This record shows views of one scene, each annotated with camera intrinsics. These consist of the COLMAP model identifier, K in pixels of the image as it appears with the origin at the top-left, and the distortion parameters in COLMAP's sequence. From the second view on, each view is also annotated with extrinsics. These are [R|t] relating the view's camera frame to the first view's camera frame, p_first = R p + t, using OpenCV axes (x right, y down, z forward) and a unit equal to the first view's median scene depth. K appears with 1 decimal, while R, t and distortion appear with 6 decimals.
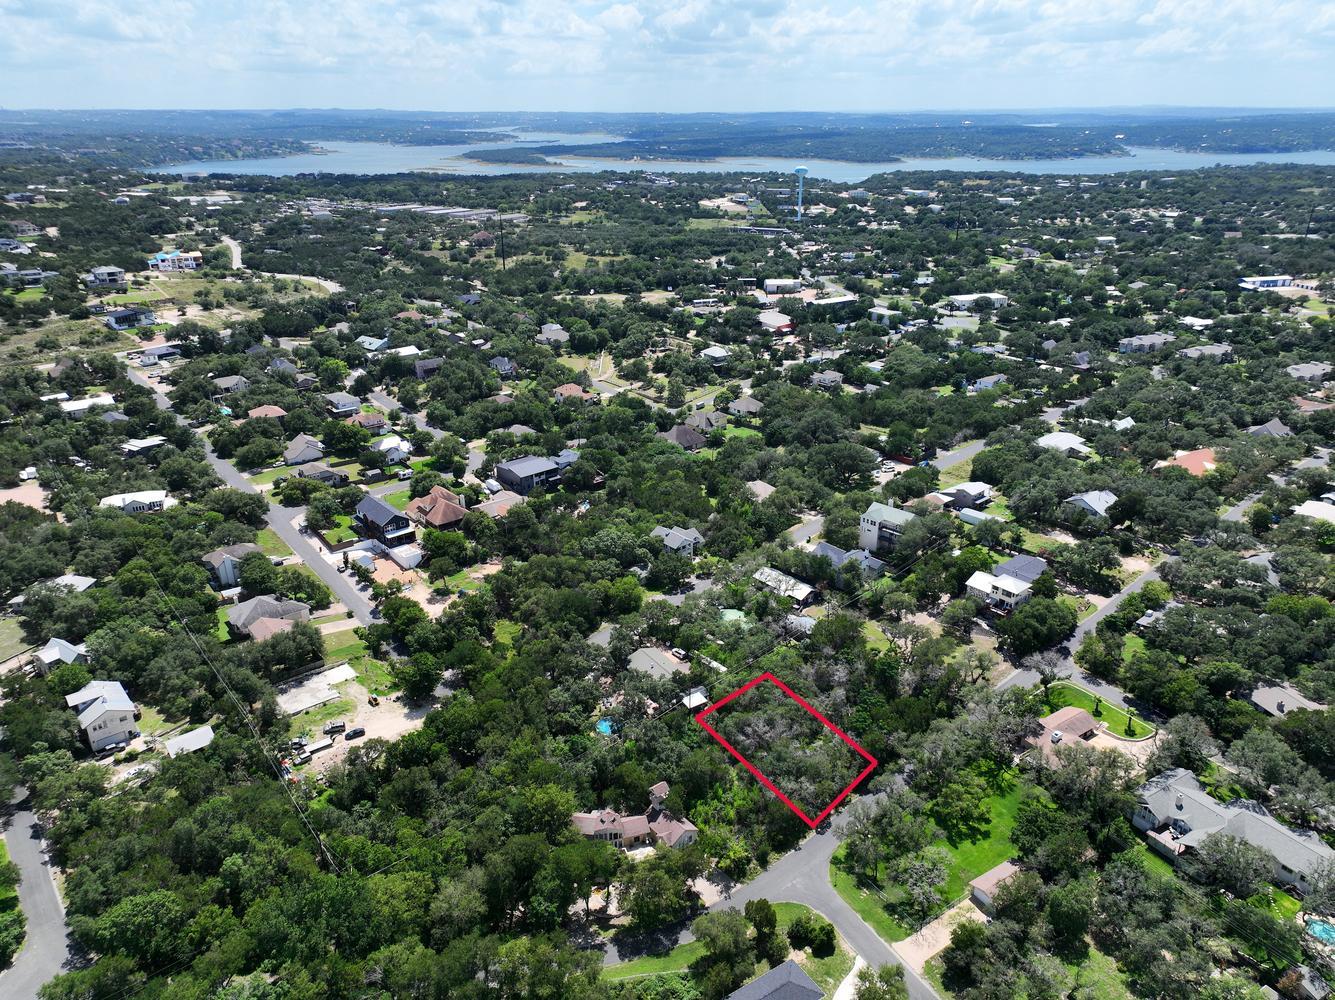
lens RADIAL K [[933.8, 0, 668.4], [0, 933.8, 508.4], [0, 0, 1]] dist [-0.001822, 0.021565]
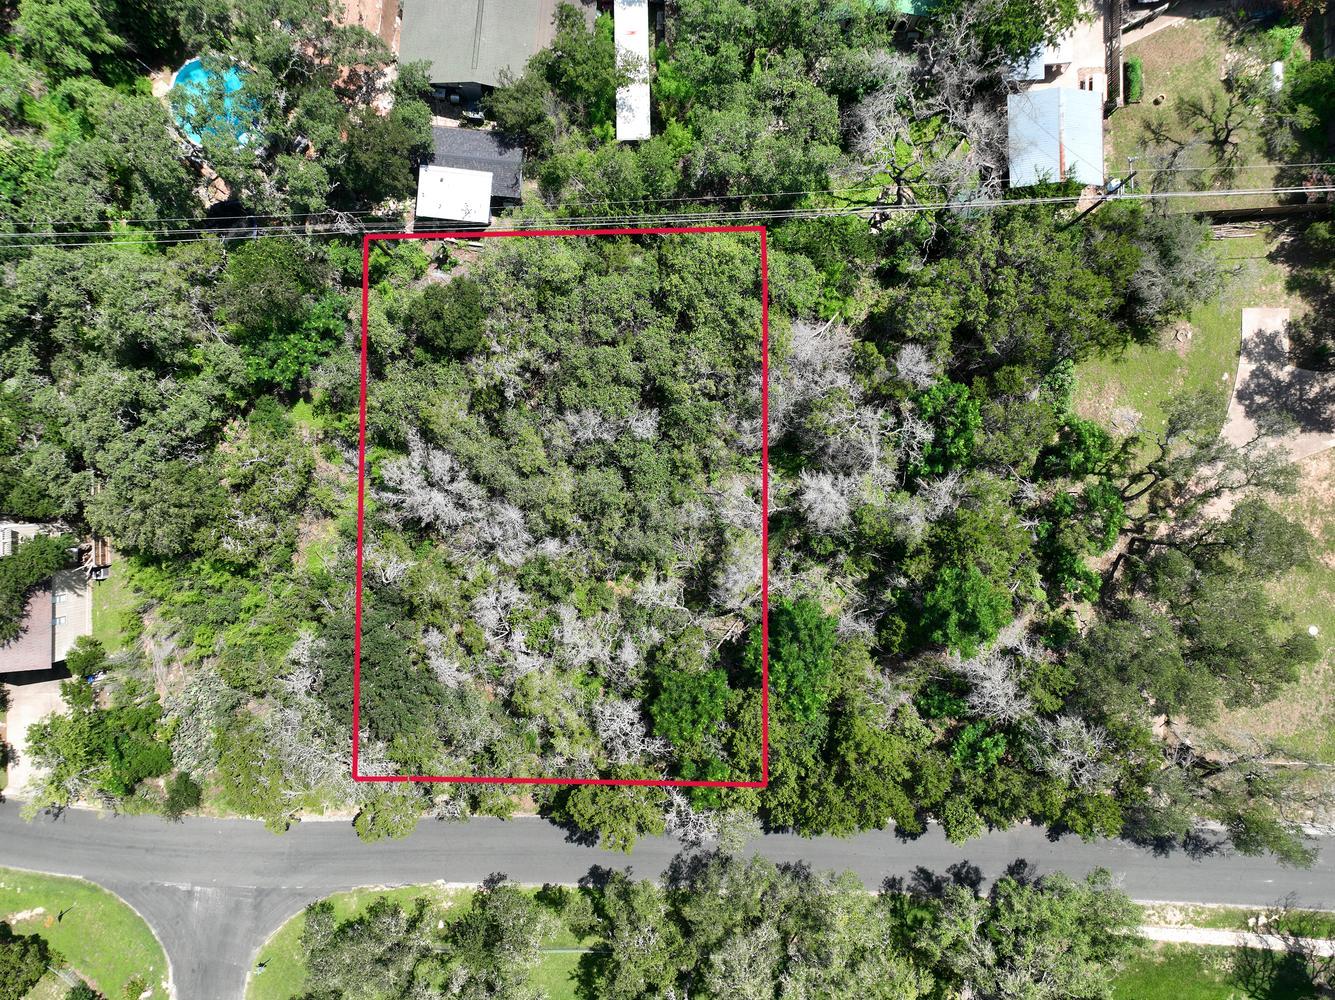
lens RADIAL K [[933.8, 0, 668.4], [0, 933.8, 508.4], [0, 0, 1]] dist [-0.001822, 0.021565]
pose [[0.773147, 0.634226, 0.000611, 0.149201], [-0.249723, 0.303536, 0.919513, -0.064232], [0.582994, -0.711071, 0.393060, 0.861423]]
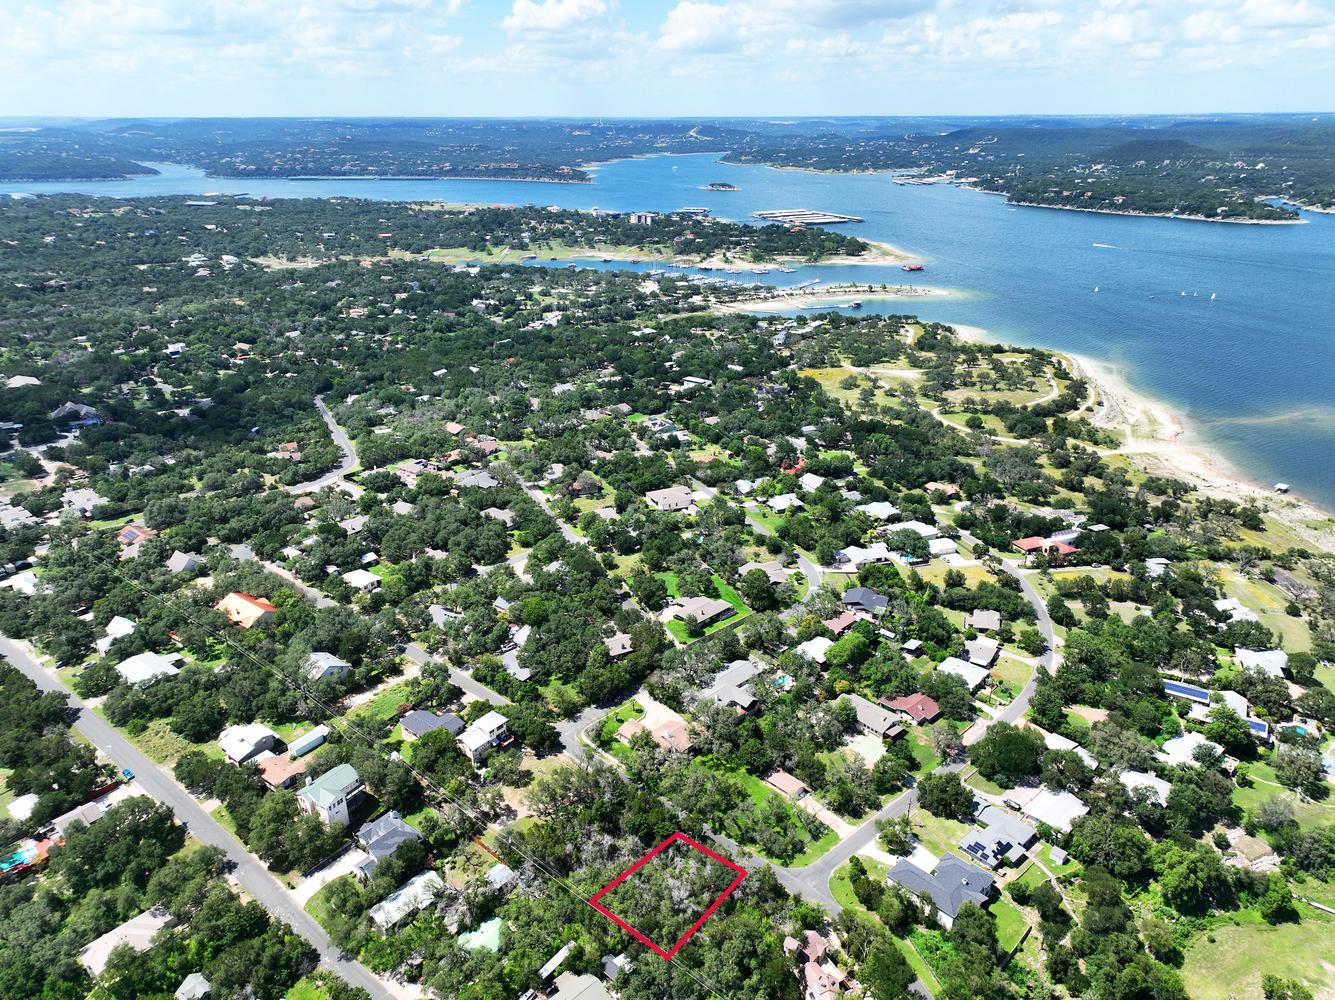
lens RADIAL K [[933.8, 0, 668.4], [0, 933.8, 508.4], [0, 0, 1]] dist [-0.001822, 0.021565]
pose [[-0.197542, -0.376908, 0.904941, -0.723148], [0.391169, 0.816146, 0.425314, -0.618048], [-0.898868, 0.438002, -0.013788, 0.768943]]
